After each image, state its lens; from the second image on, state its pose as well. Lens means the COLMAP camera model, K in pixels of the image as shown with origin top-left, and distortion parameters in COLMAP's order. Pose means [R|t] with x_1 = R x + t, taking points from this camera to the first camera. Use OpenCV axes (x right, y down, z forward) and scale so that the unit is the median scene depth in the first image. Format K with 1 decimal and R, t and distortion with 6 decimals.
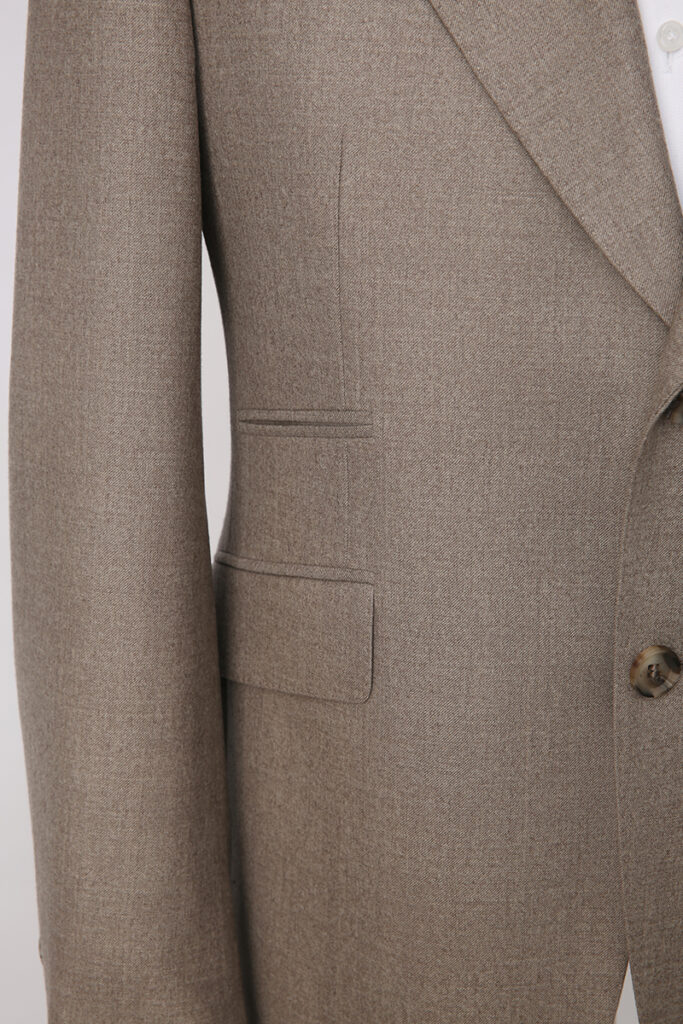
lens RADIAL K [[1773.5, 0, 341.5], [0, 1773.5, 512.0], [0, 0, 1]] dist [0.091043, 0.060911]
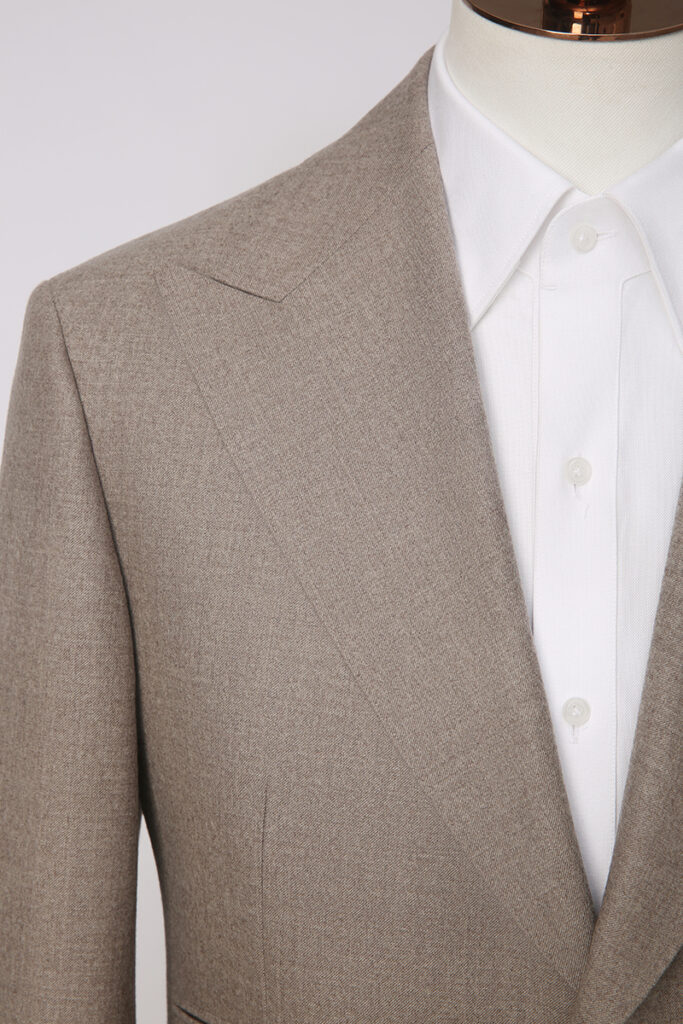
lens RADIAL K [[1773.5, 0, 341.5], [0, 1773.5, 512.0], [0, 0, 1]] dist [0.091043, 0.060911]
pose [[0.999698, 0.017881, -0.016882, 0.058277], [-0.019527, 0.994494, -0.102958, -0.259697], [0.014949, 0.103256, 0.994542, -0.057197]]
